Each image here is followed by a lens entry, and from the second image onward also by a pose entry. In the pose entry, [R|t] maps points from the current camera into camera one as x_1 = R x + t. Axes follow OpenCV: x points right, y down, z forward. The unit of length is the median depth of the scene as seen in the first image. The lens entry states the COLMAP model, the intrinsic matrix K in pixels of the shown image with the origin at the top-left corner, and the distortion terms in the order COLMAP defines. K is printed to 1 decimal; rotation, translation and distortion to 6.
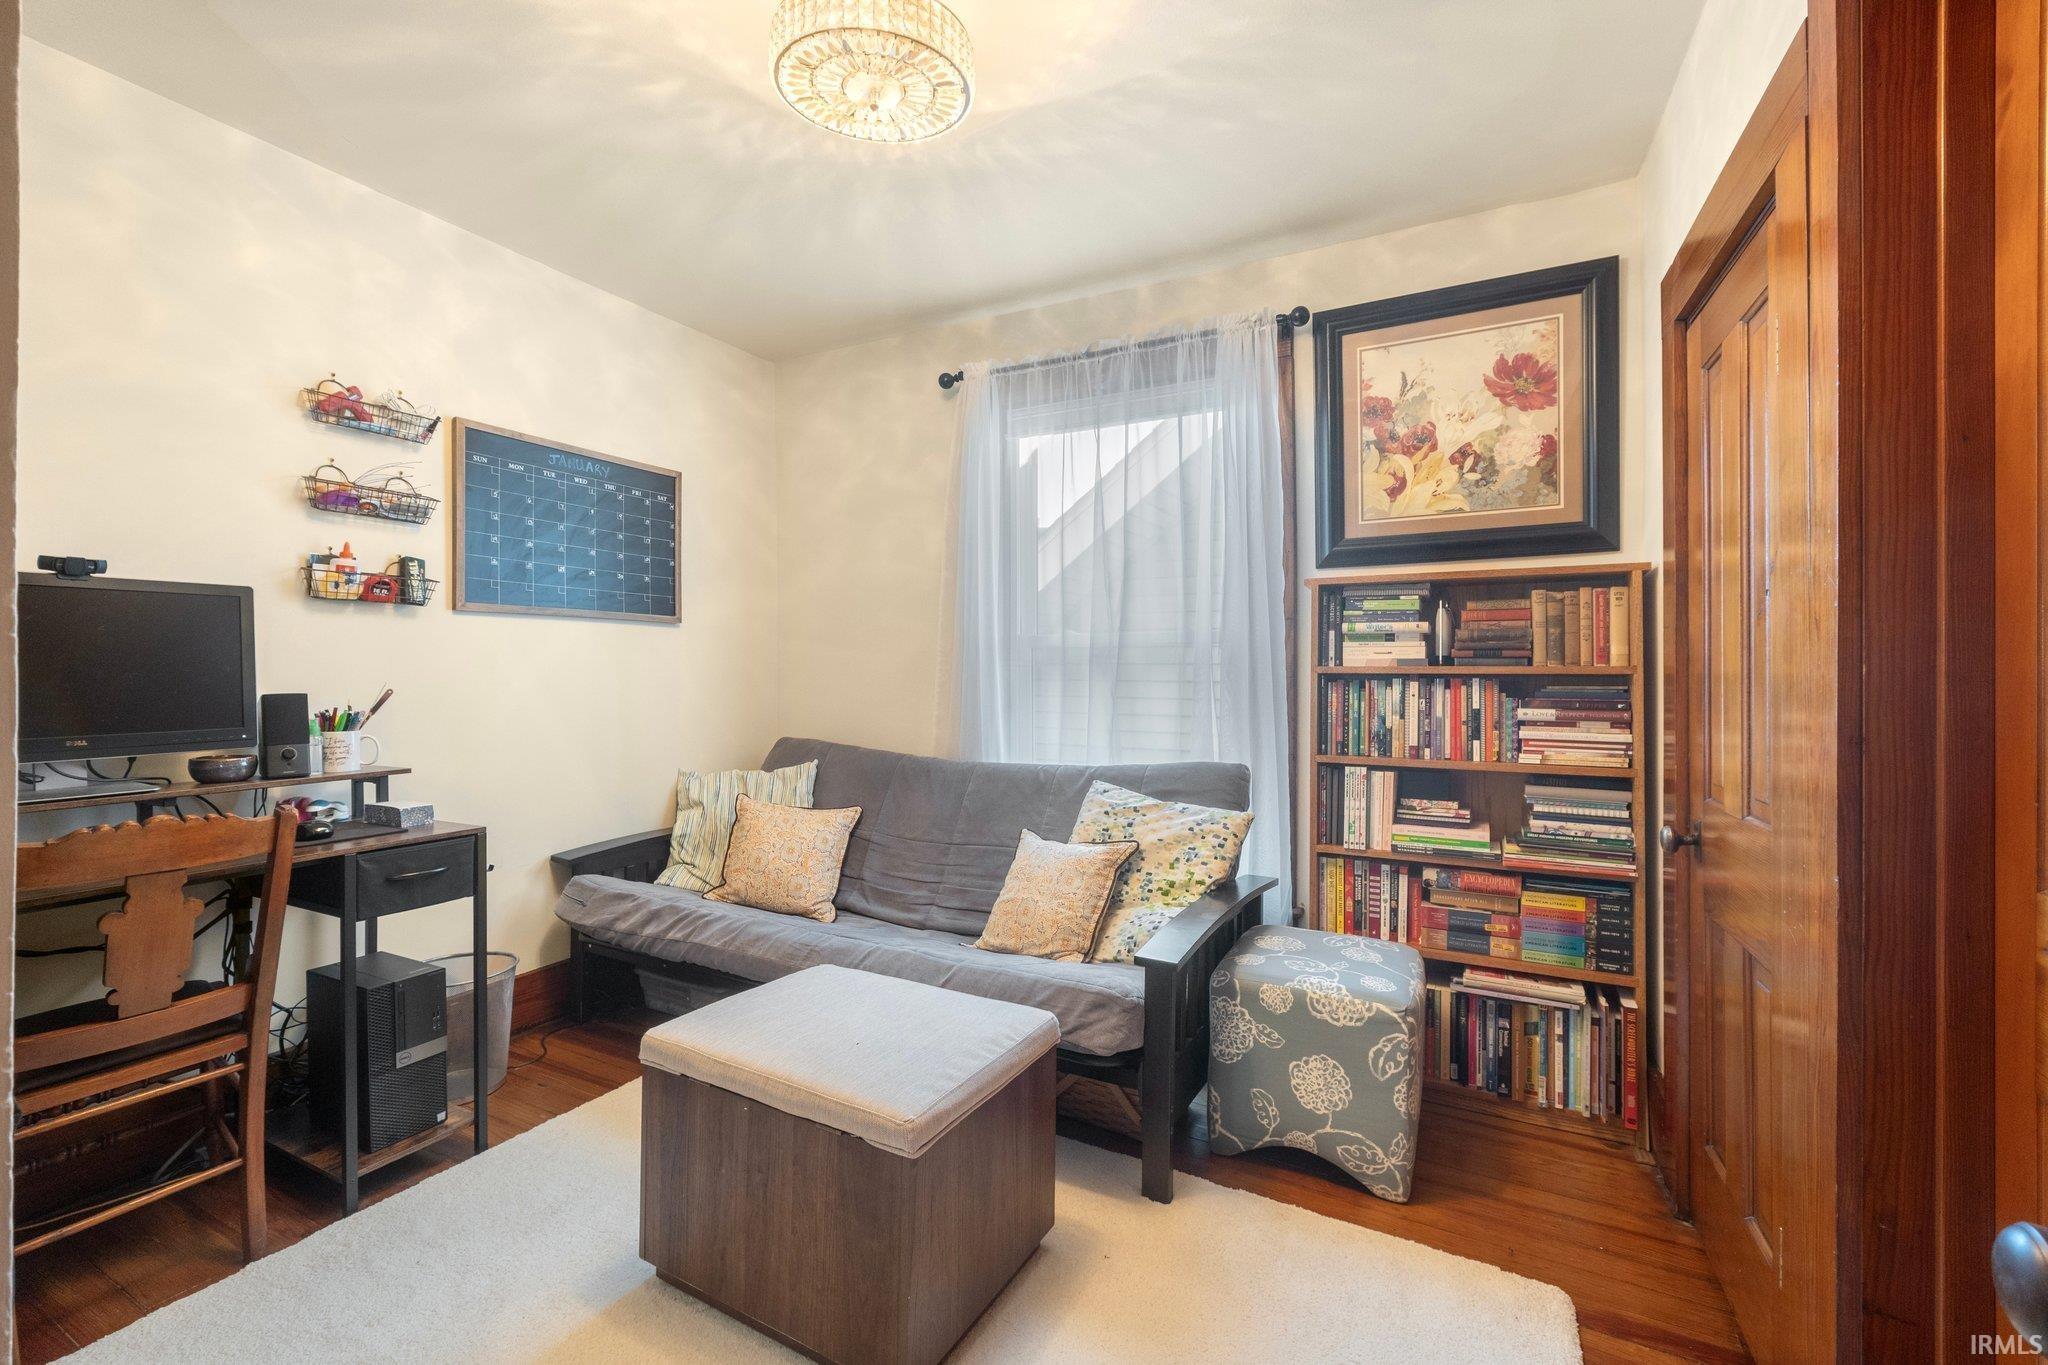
lens RADIAL K [[840.2, 0, 1024.0], [0, 840.2, 682.5], [0, 0, 1]] dist [-0.000032, 0.000018]
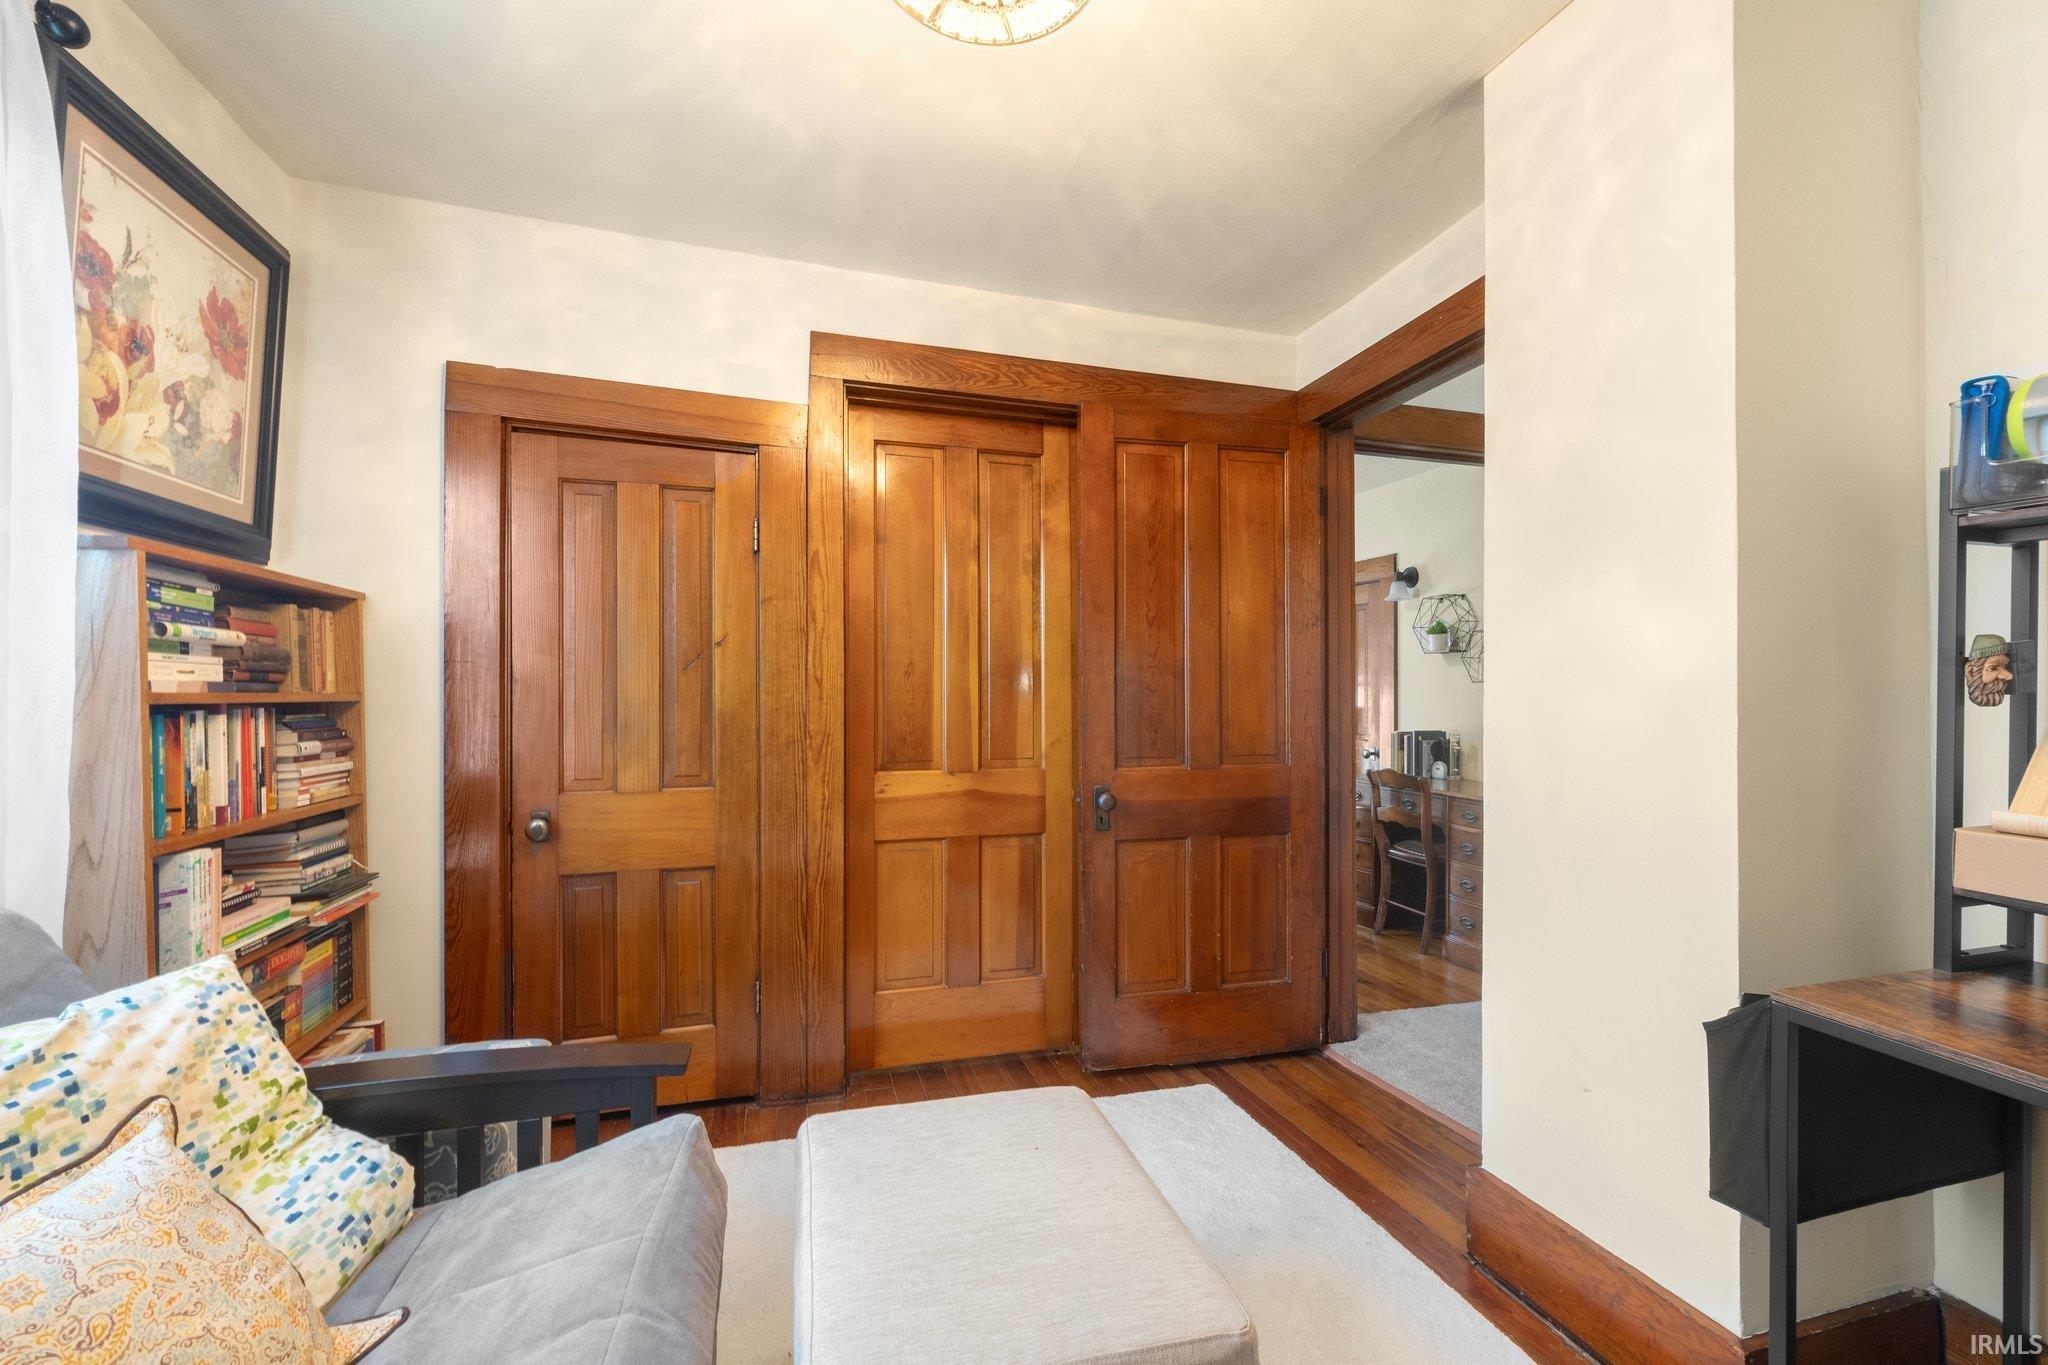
lens RADIAL K [[840.2, 0, 1024.0], [0, 840.2, 682.5], [0, 0, 1]] dist [-0.000032, 0.000018]
pose [[-0.688471, 0.003743, 0.725254, -0.496611], [-0.000192, 0.999986, -0.005343, -0.023570], [-0.725264, -0.003818, -0.688461, 0.981202]]
